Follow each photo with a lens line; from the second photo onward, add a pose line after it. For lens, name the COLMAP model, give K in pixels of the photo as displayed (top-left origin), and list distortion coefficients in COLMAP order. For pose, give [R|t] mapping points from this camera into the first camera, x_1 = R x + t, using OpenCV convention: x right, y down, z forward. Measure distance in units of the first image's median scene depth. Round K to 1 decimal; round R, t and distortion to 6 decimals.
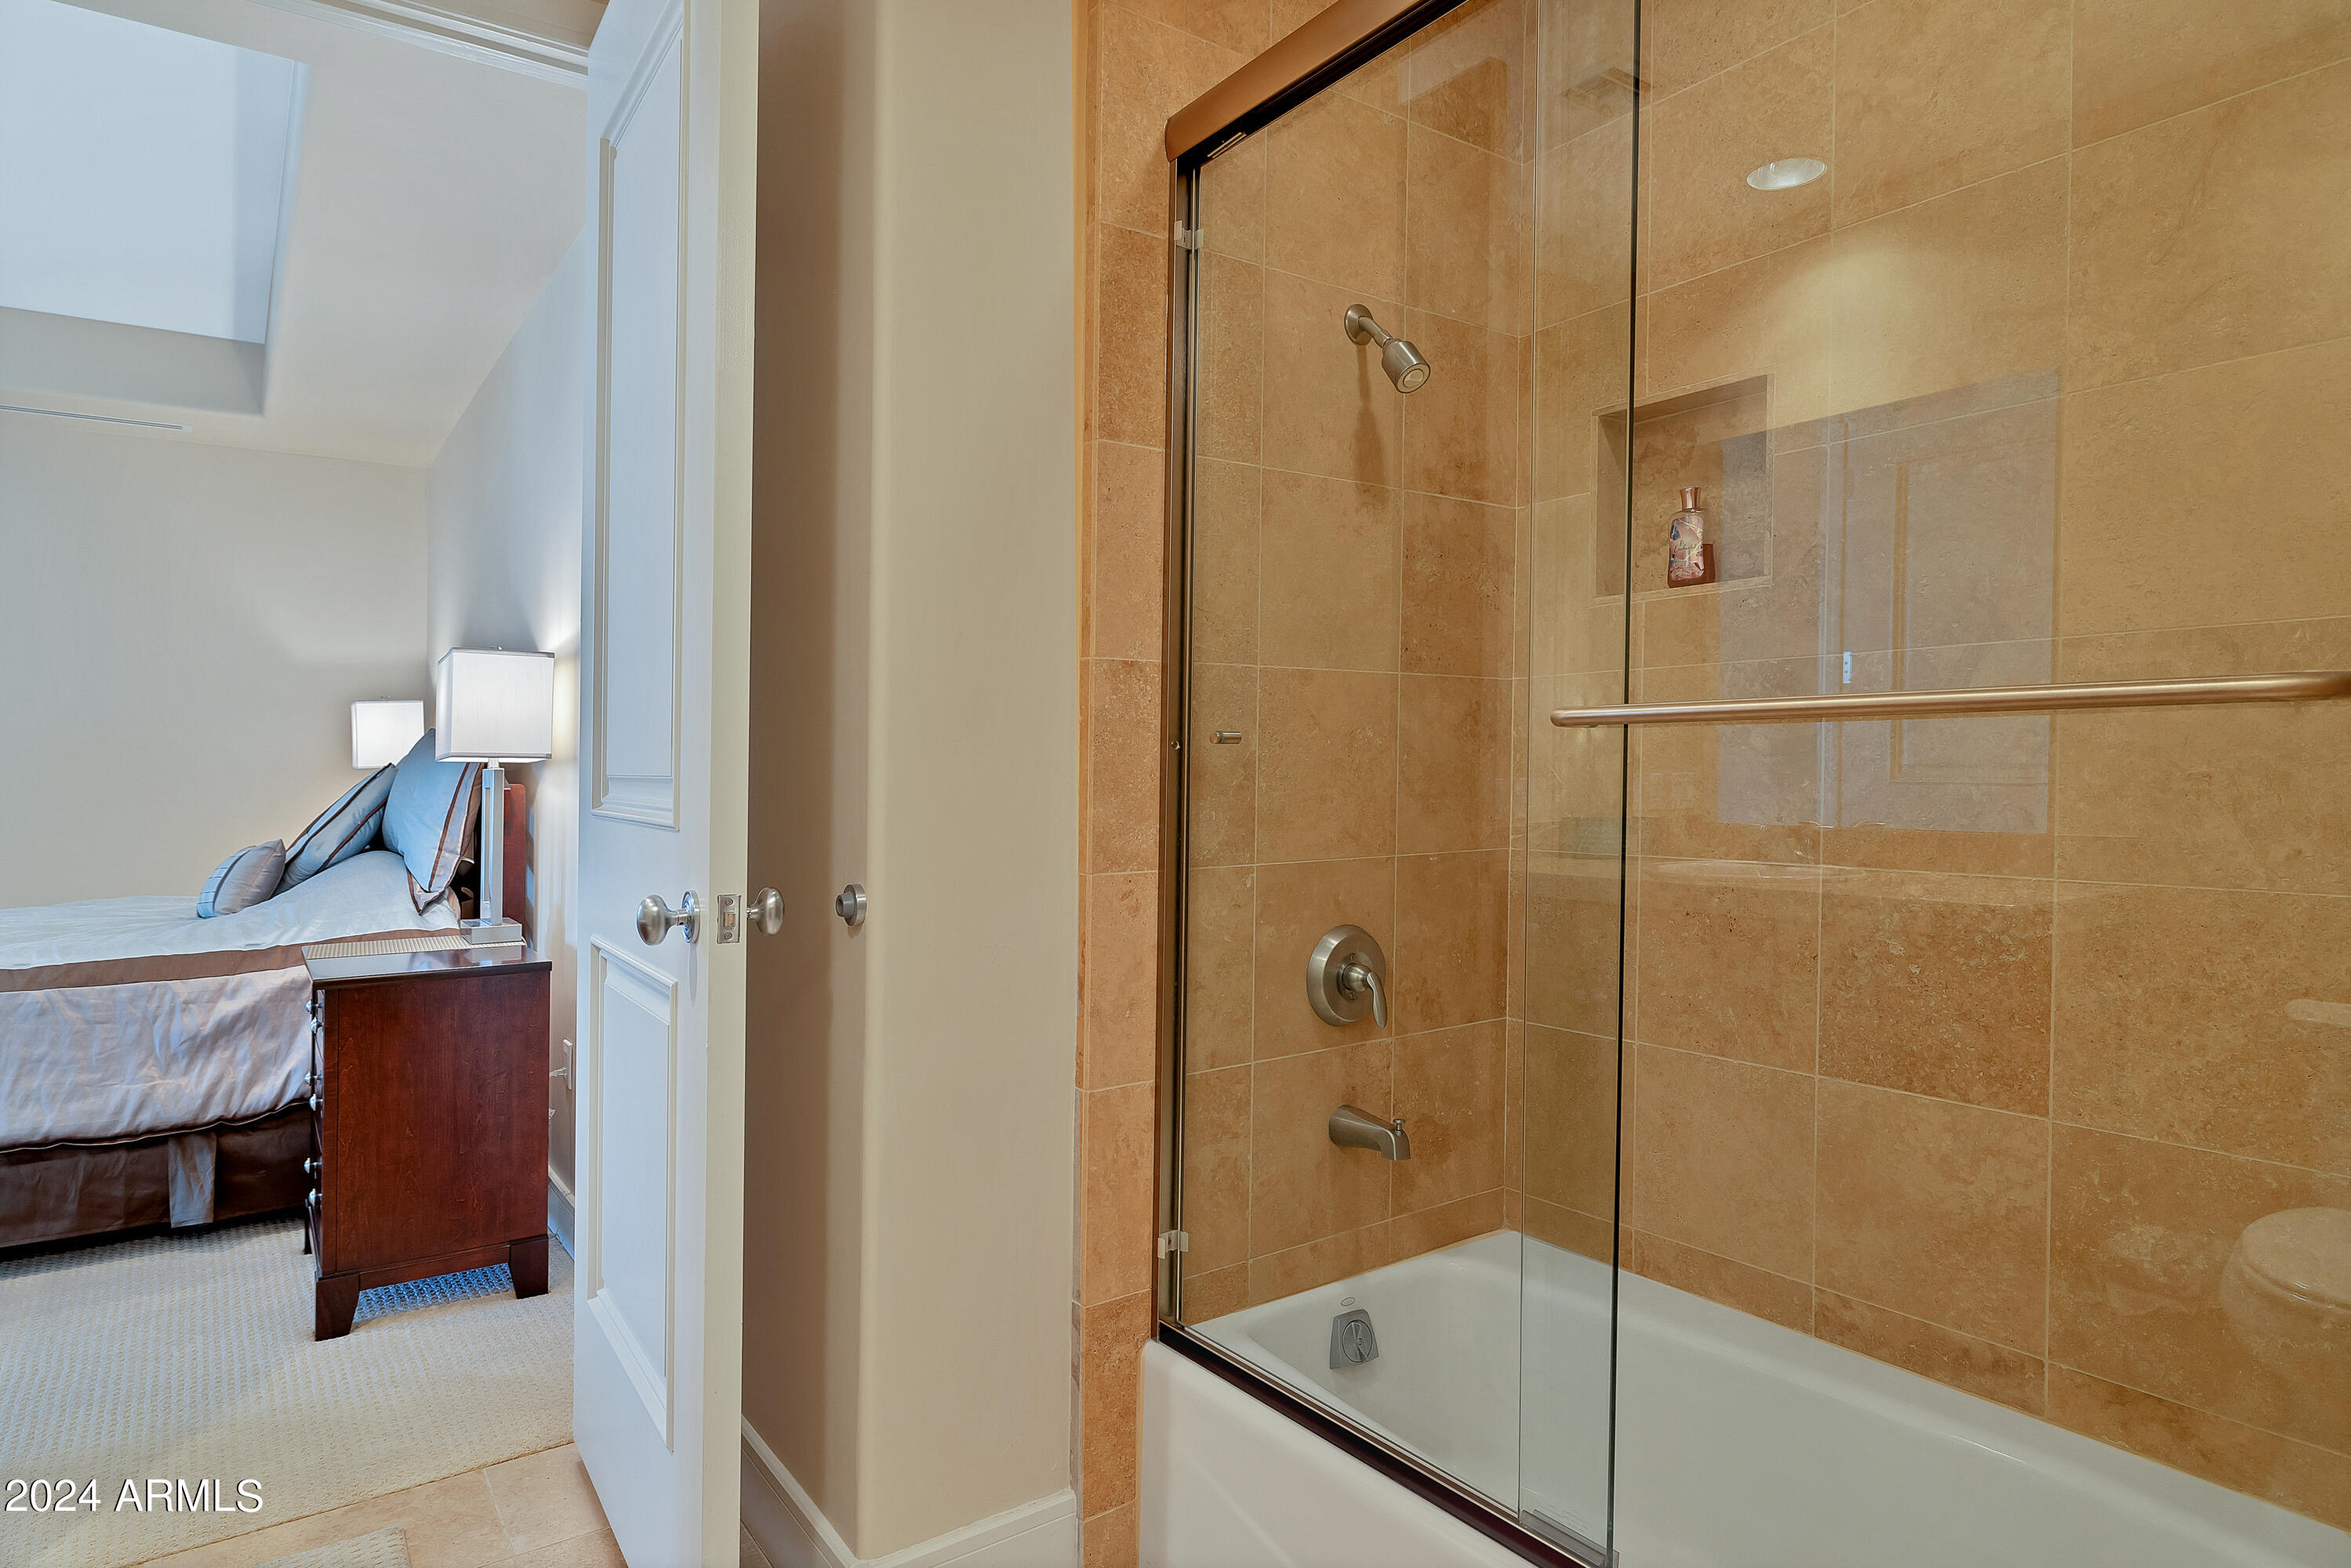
lens RADIAL K [[1338.8, 0, 1174.2], [0, 1338.8, 772.4], [0, 0, 1]] dist [-0.003476, 0.000553]
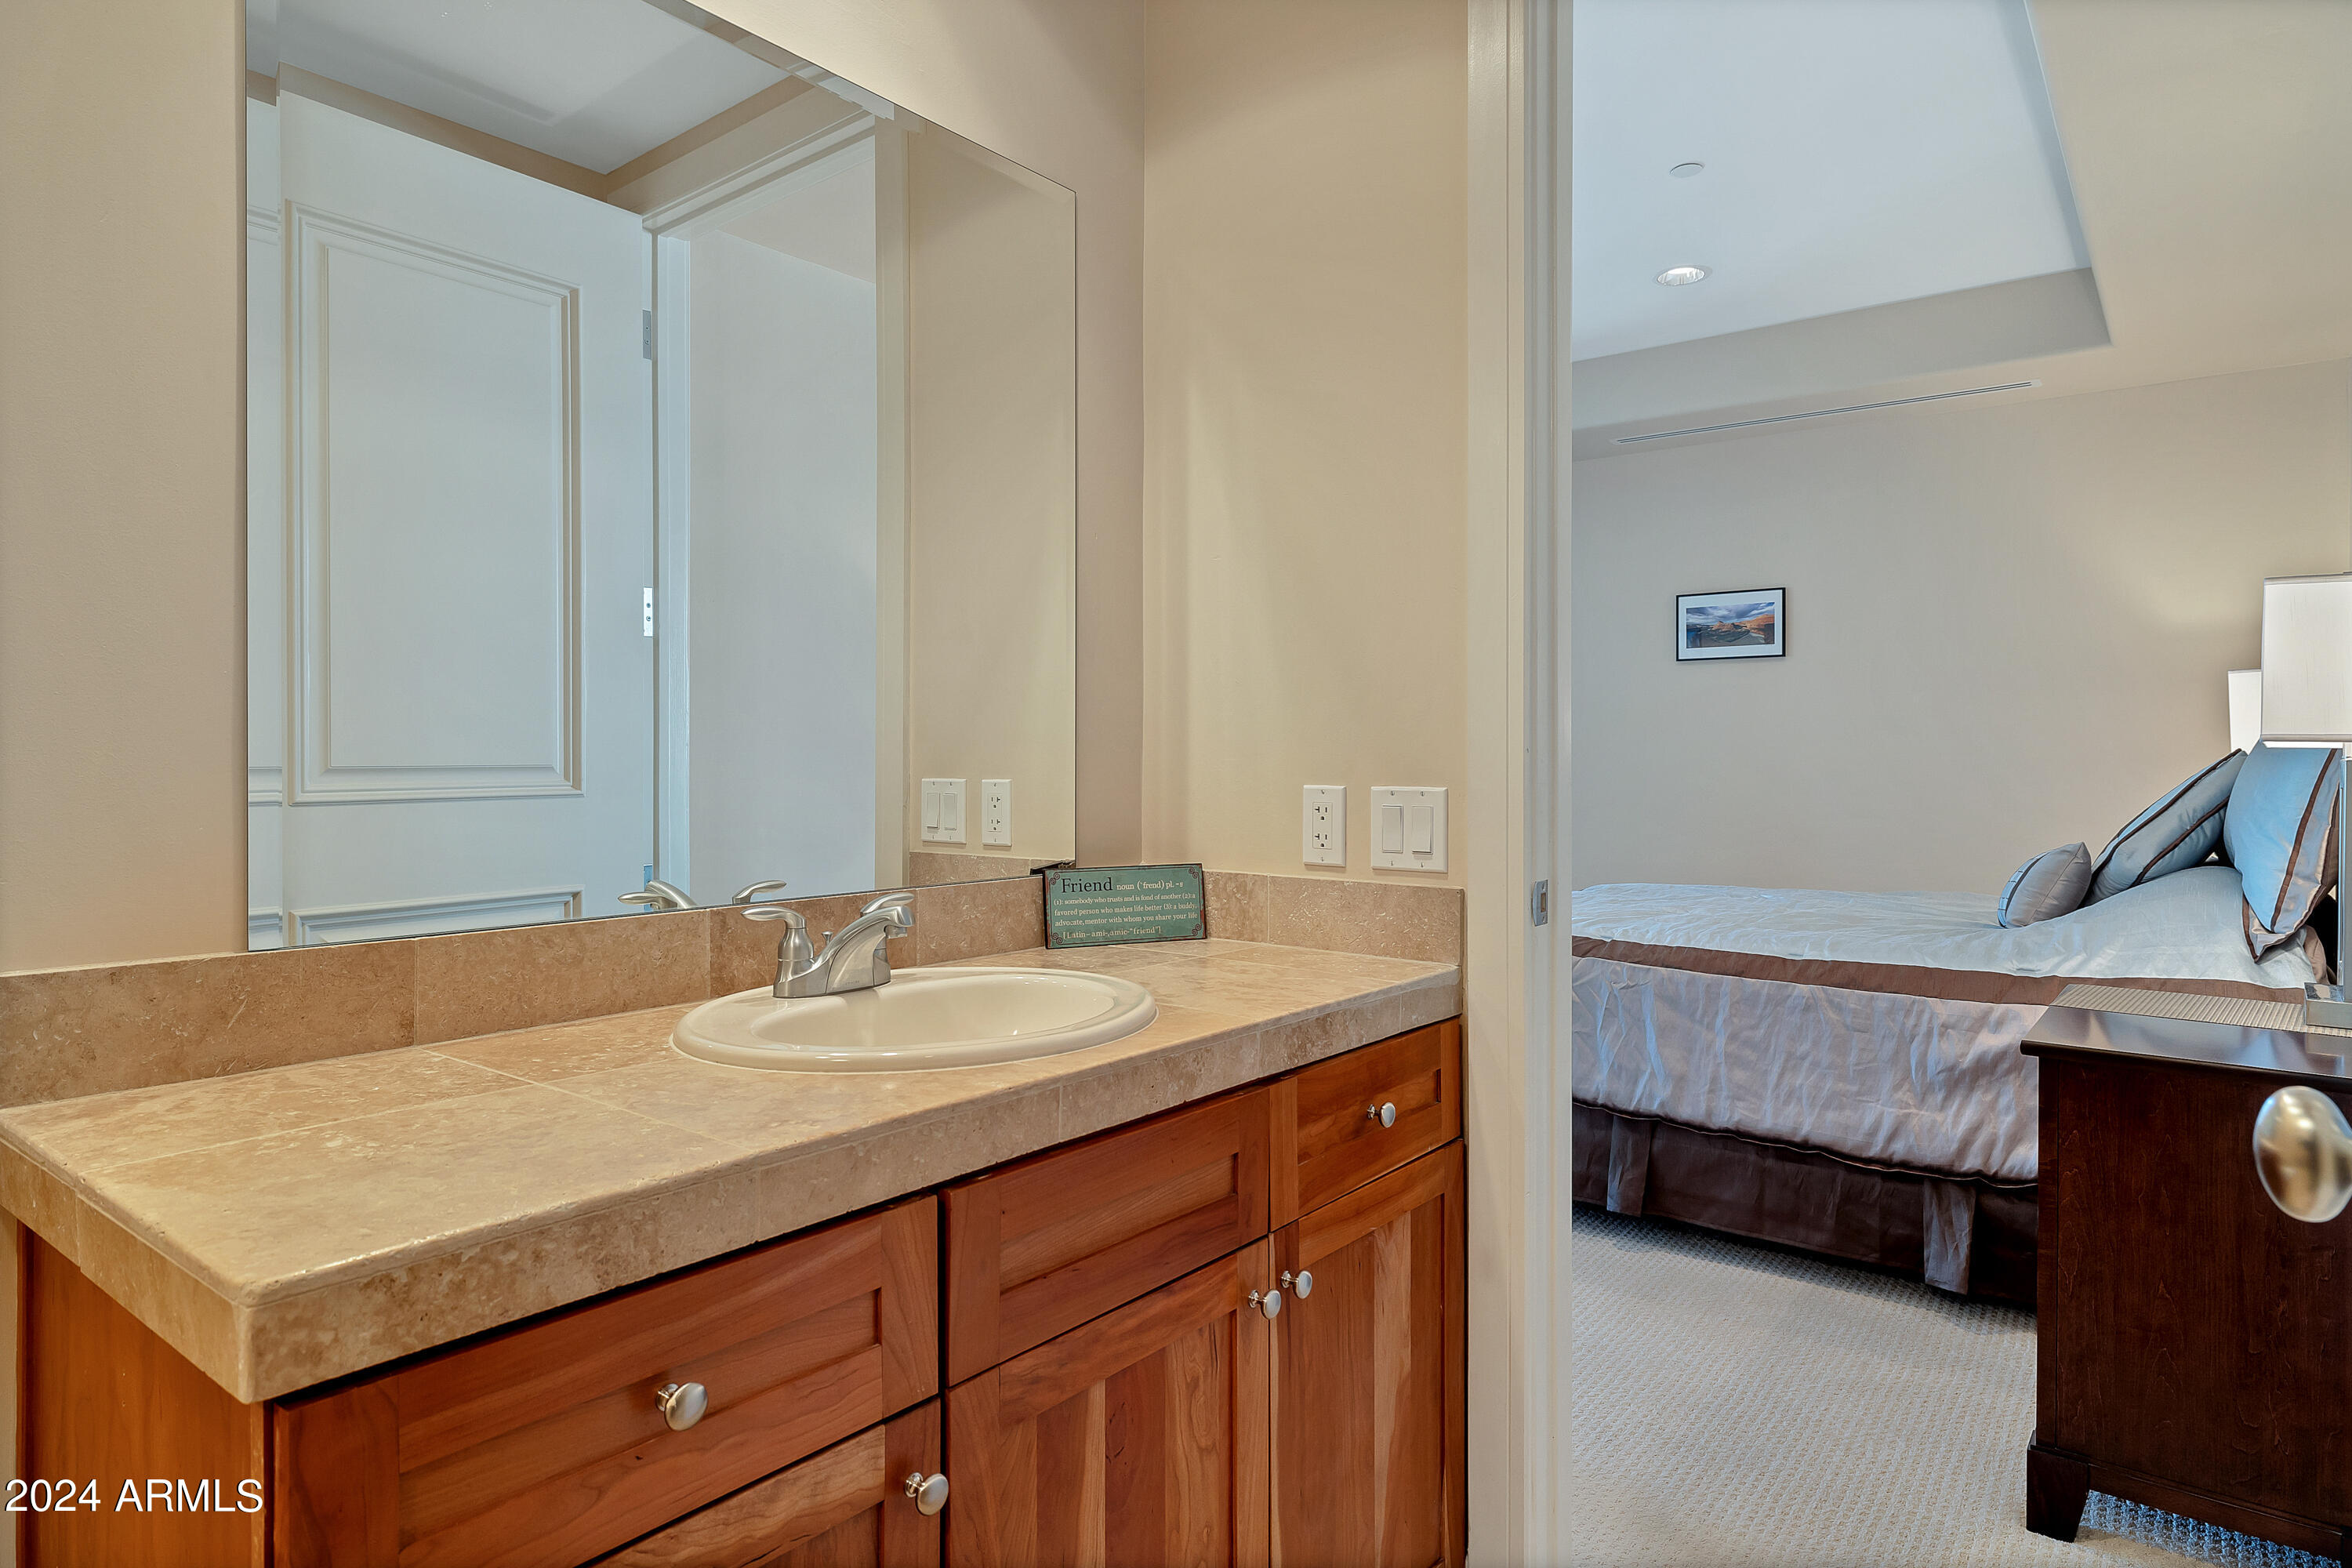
lens RADIAL K [[1339.5, 0, 1157.0], [0, 1339.5, 728.3], [0, 0, 1]] dist [-0.003476, 0.000553]
pose [[0.281212, -0.013065, -0.959557, -0.049037], [-0.007230, 0.999850, -0.015733, -0.003350], [0.959618, 0.011362, 0.281075, 0.266209]]
